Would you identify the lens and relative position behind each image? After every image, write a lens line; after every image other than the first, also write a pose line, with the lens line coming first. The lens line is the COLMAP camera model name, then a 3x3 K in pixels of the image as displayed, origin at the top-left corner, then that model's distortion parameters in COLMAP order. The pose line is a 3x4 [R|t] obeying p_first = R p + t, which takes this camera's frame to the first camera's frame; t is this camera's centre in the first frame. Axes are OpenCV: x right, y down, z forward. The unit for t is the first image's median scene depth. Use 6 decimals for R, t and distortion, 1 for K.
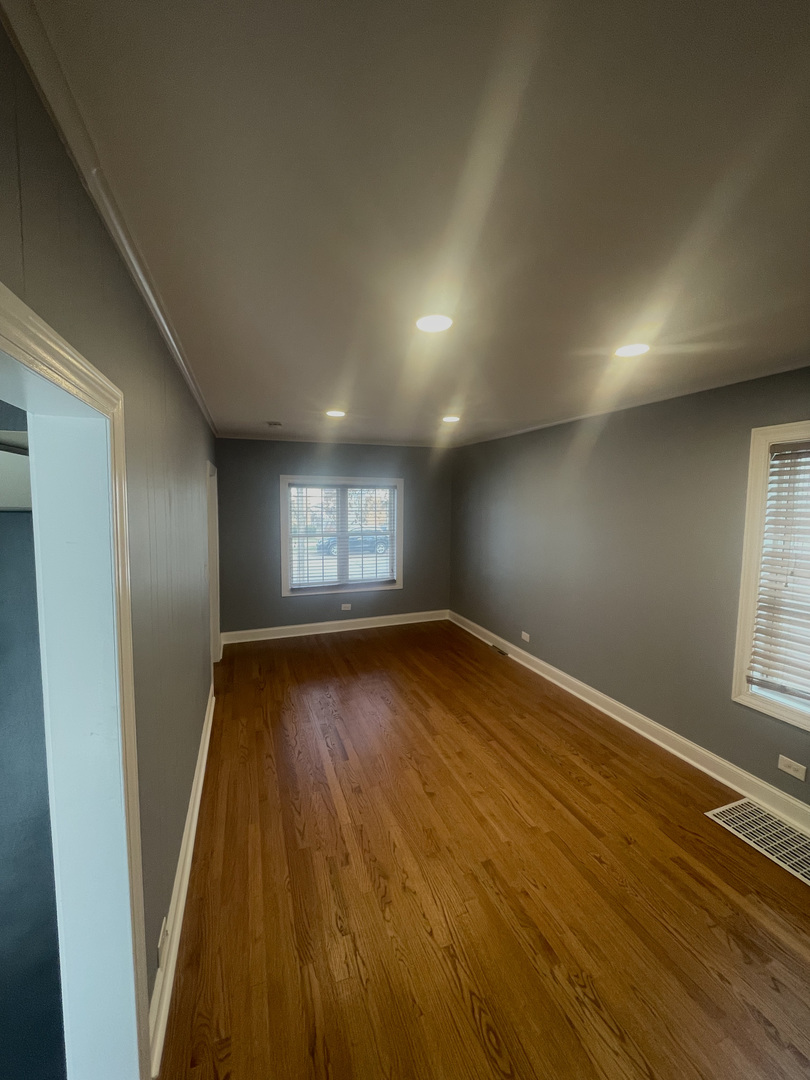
lens RADIAL K [[433.1, 0, 404.8], [0, 433.1, 537.7], [0, 0, 1]] dist [-0.006237, -0.000679]
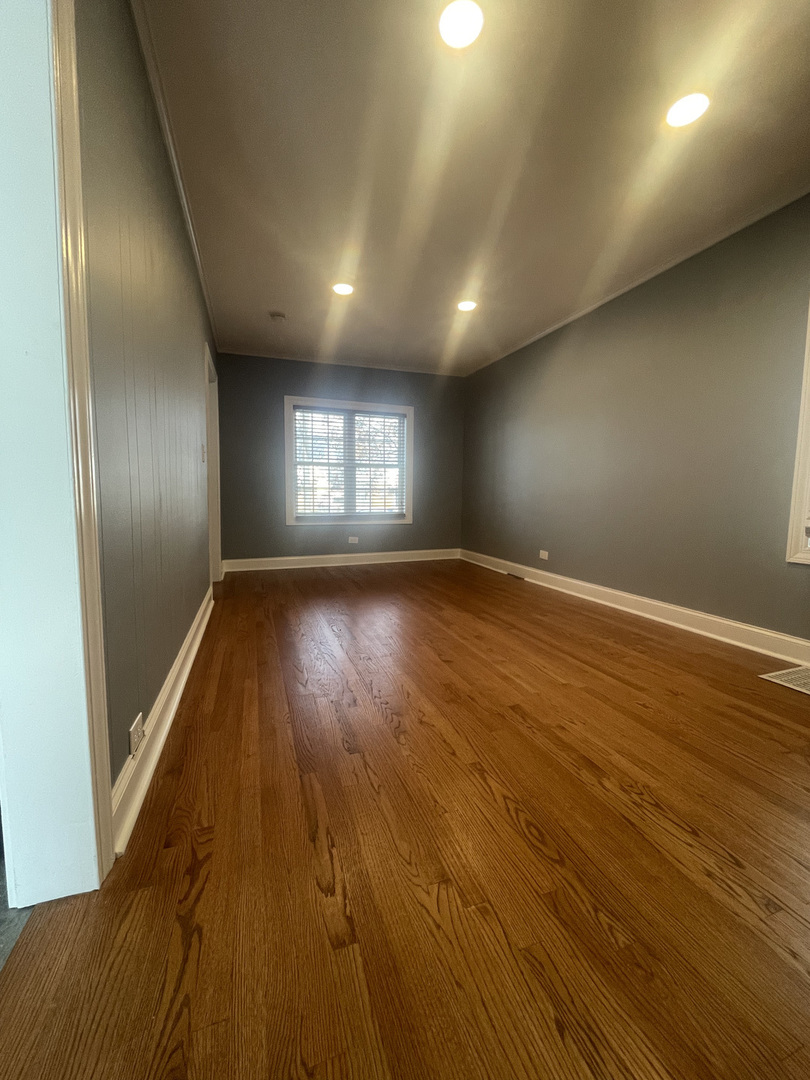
lens RADIAL K [[433.1, 0, 404.1], [0, 433.1, 540.6], [0, 0, 1]] dist [-0.006237, -0.000679]
pose [[0.999866, 0.002832, -0.016116, -0.016916], [-0.002693, 0.999959, 0.008619, 0.342554], [0.016140, -0.008574, 0.999833, 0.102291]]
